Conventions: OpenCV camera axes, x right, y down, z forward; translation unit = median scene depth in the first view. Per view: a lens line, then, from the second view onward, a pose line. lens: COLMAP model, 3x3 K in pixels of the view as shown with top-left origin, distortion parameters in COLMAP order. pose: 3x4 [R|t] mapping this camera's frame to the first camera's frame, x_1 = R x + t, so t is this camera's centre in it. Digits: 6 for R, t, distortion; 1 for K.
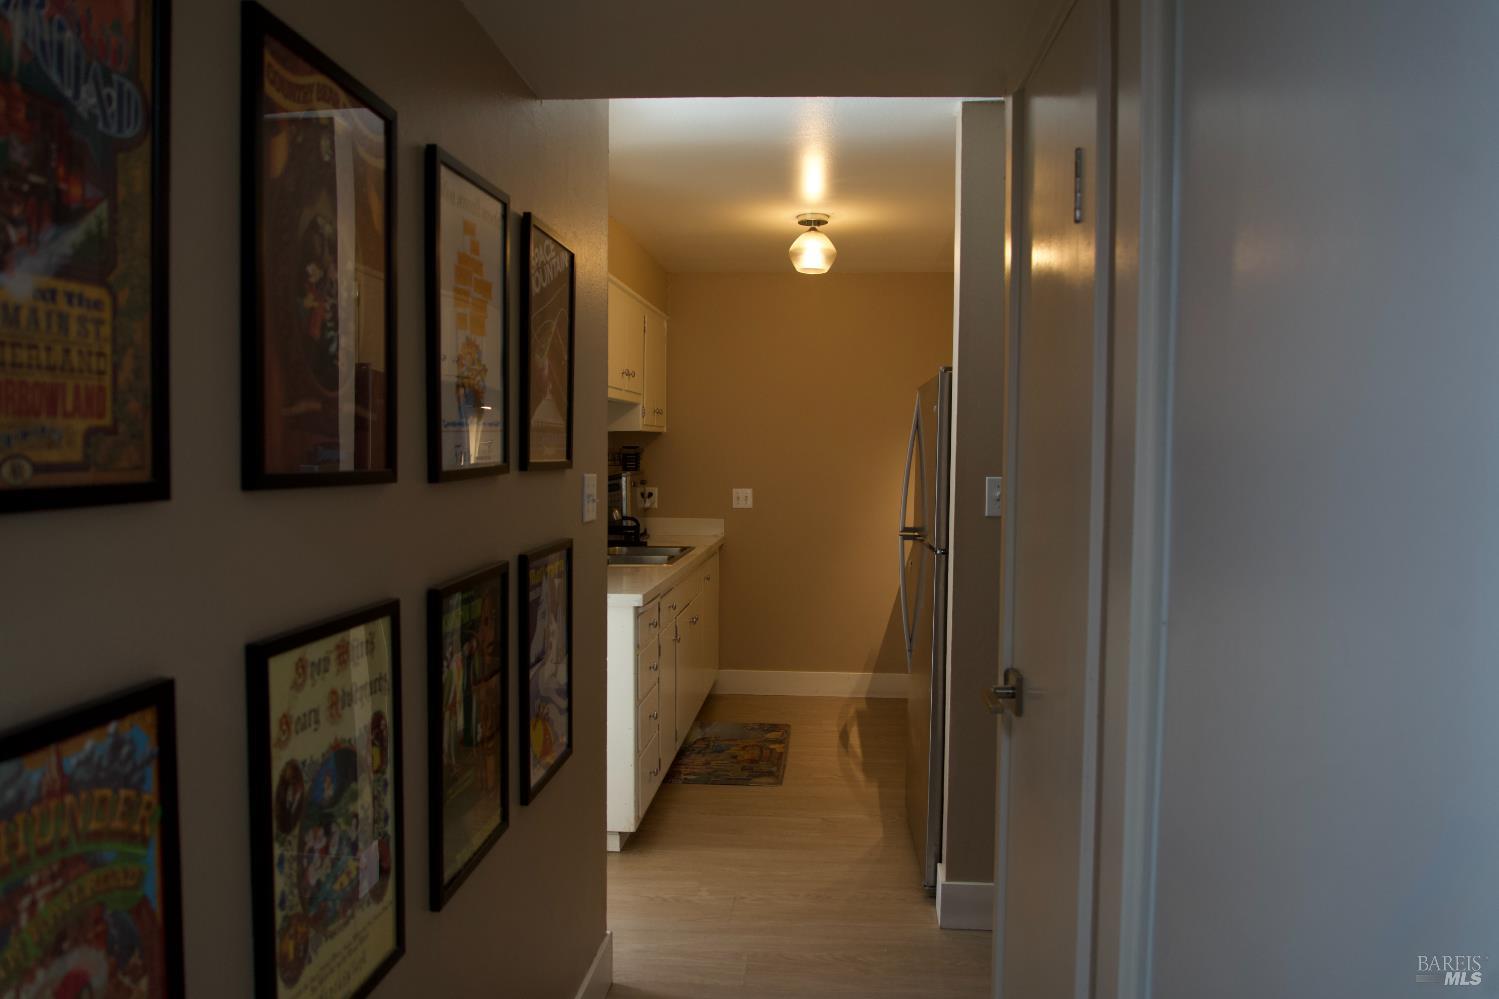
lens RADIAL K [[1001.1, 0, 750.5], [0, 1001.1, 491.8], [0, 0, 1]] dist [-0.044069, 0.011781]
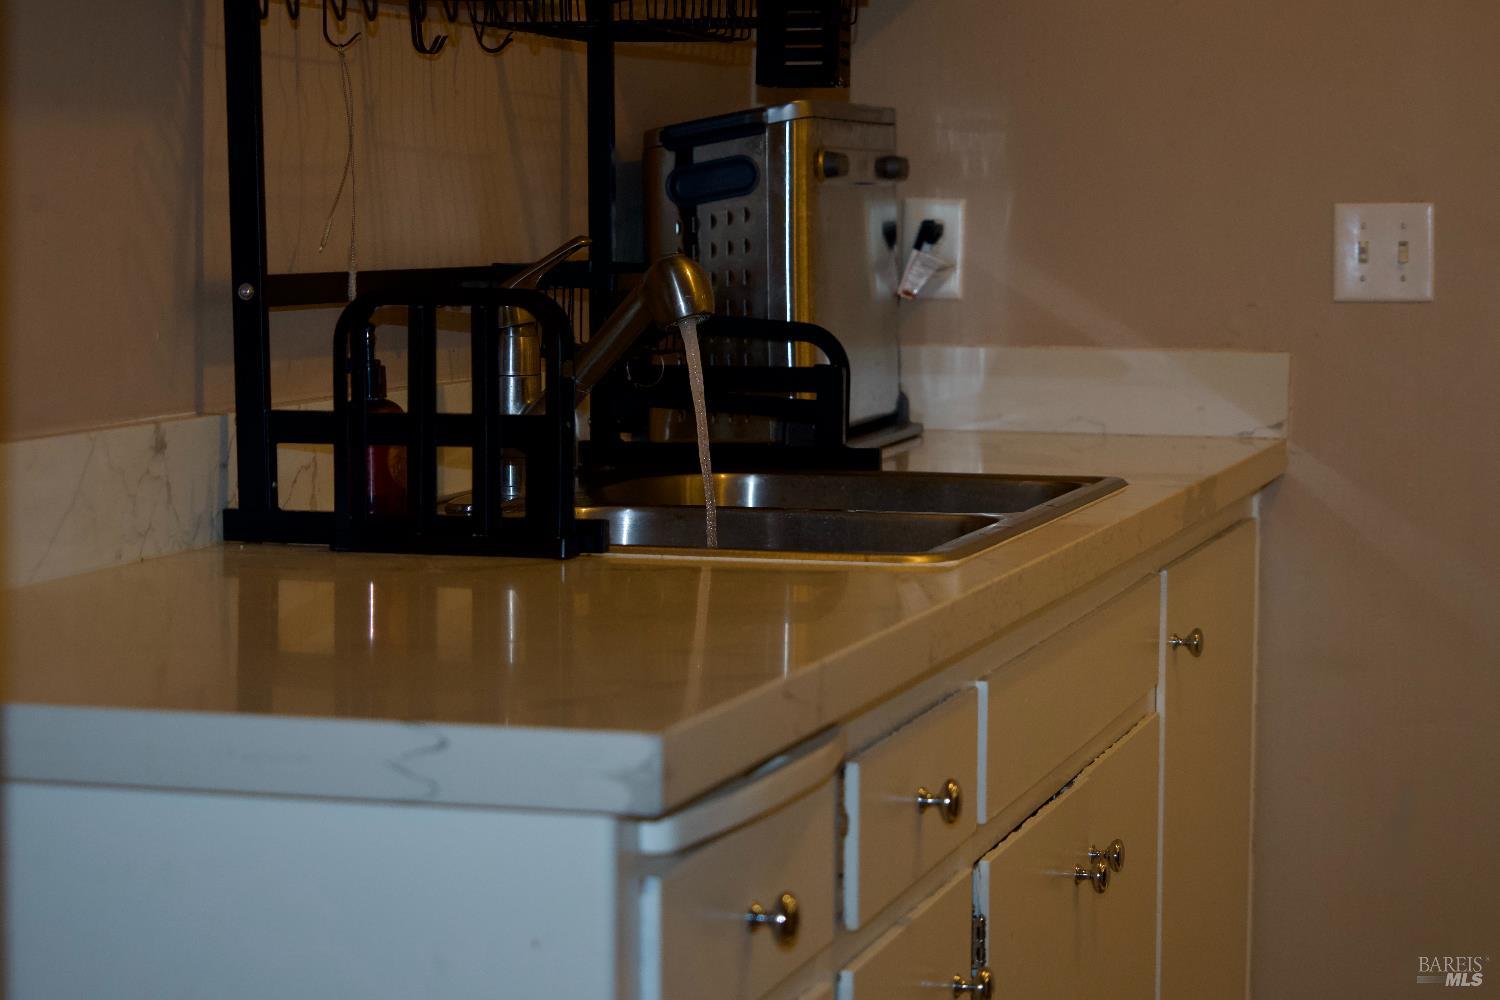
lens RADIAL K [[3406.0, 0, 749.3], [0, 3406.0, 506.0], [0, 0, 1]] dist [0.204027, 0.000000]
pose [[0.981648, 0.021418, -0.189494, -0.001454], [-0.012828, 0.998838, 0.046445, 0.027017], [0.190269, -0.043162, 0.980783, 0.298829]]
